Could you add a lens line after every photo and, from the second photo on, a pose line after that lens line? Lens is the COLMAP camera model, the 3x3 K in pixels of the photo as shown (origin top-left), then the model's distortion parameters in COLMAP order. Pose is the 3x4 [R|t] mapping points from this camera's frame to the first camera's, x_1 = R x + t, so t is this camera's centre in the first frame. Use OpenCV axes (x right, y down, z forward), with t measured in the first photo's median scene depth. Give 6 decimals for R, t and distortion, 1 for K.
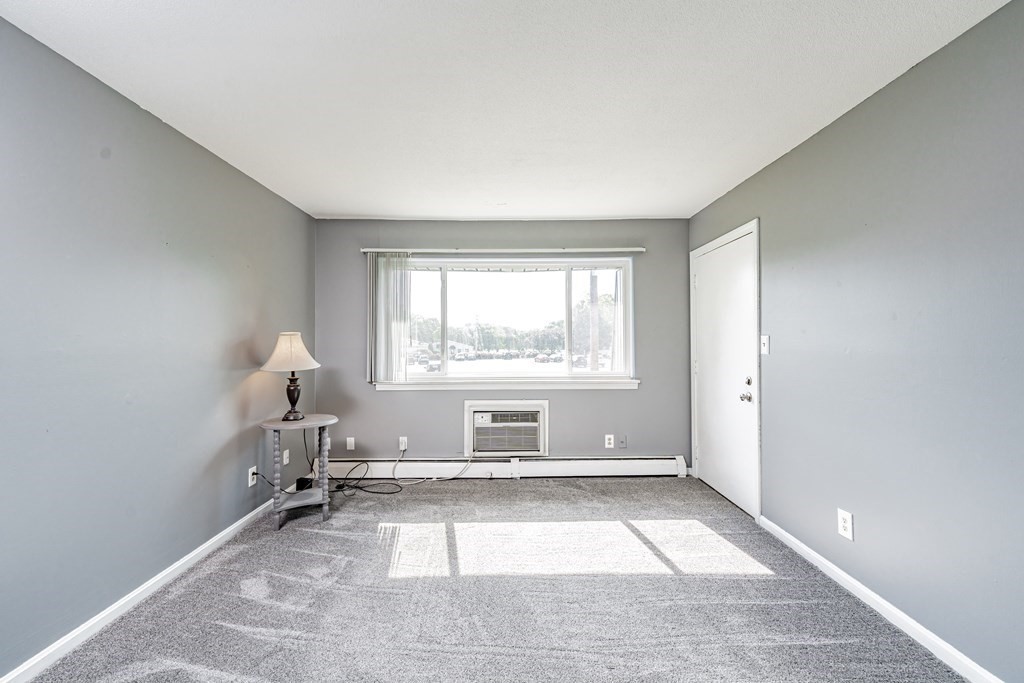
lens RADIAL K [[415.6, 0, 510.8], [0, 415.6, 337.7], [0, 0, 1]] dist [0.002310, -0.001689]
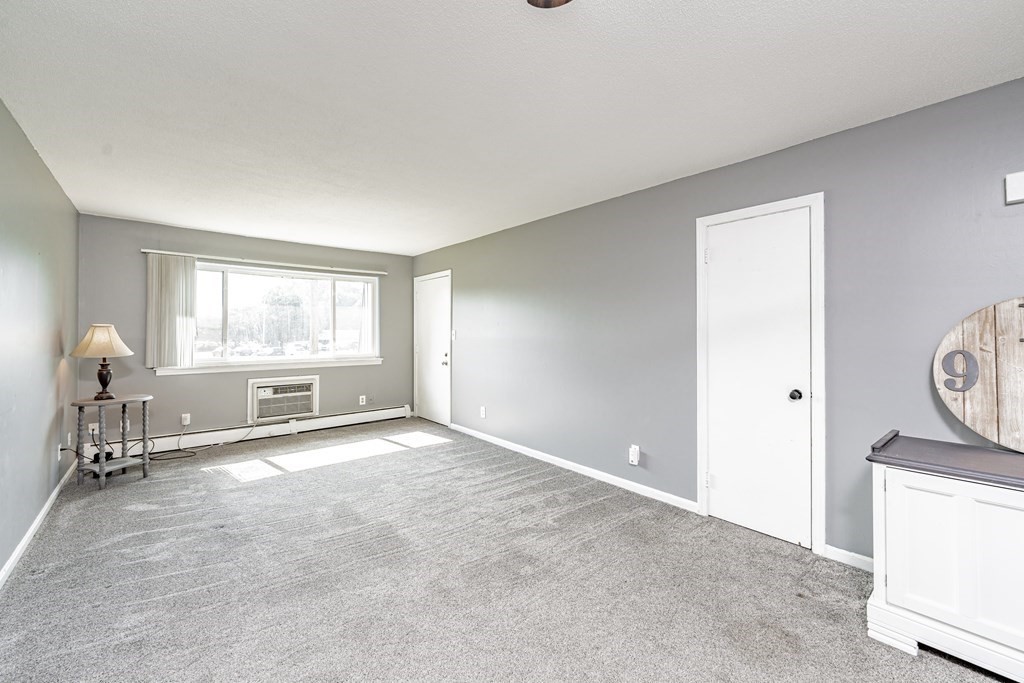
lens RADIAL K [[415.6, 0, 514.5], [0, 415.6, 329.9], [0, 0, 1]] dist [0.002310, -0.001689]
pose [[0.767544, 0.007962, 0.640947, -0.367725], [-0.009921, 0.999951, -0.000540, -0.007839], [-0.640920, -0.005944, 0.767585, -0.595188]]
